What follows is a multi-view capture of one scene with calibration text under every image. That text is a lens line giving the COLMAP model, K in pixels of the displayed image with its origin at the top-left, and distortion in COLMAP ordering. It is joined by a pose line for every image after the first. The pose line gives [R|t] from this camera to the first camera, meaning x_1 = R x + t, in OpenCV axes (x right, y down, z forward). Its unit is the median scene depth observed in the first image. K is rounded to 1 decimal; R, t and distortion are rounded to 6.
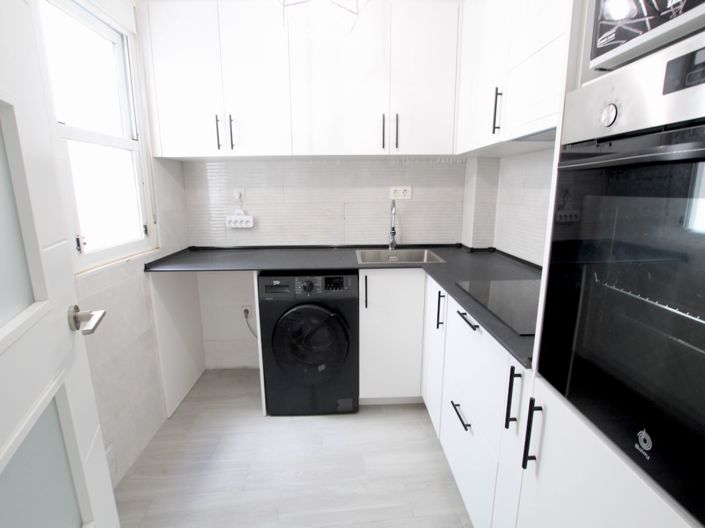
lens RADIAL K [[332.8, 0, 352.8], [0, 332.8, 255.9], [0, 0, 1]] dist [-0.002703, 0.000308]
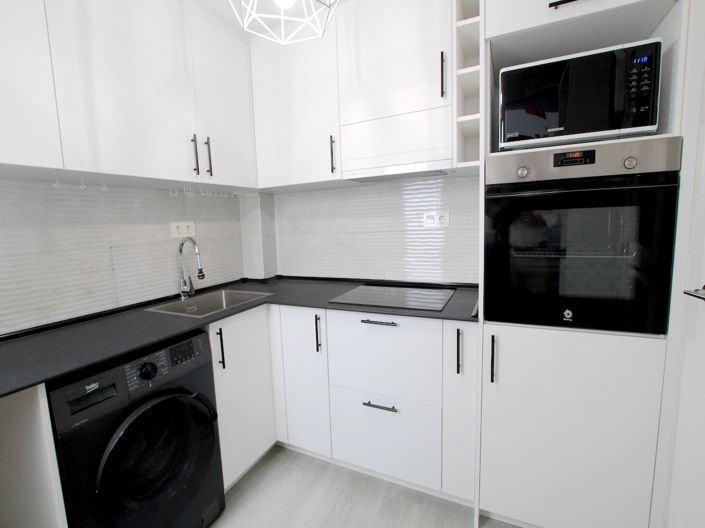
lens RADIAL K [[337.7, 0, 352.5], [0, 337.7, 264.0], [0, 0, 1]] dist [-0.003233, -0.000285]
pose [[0.464070, -0.125640, 0.876843, -0.494755], [0.215427, 0.976178, 0.025858, -0.043814], [-0.859203, 0.176895, 0.480081, 0.302028]]
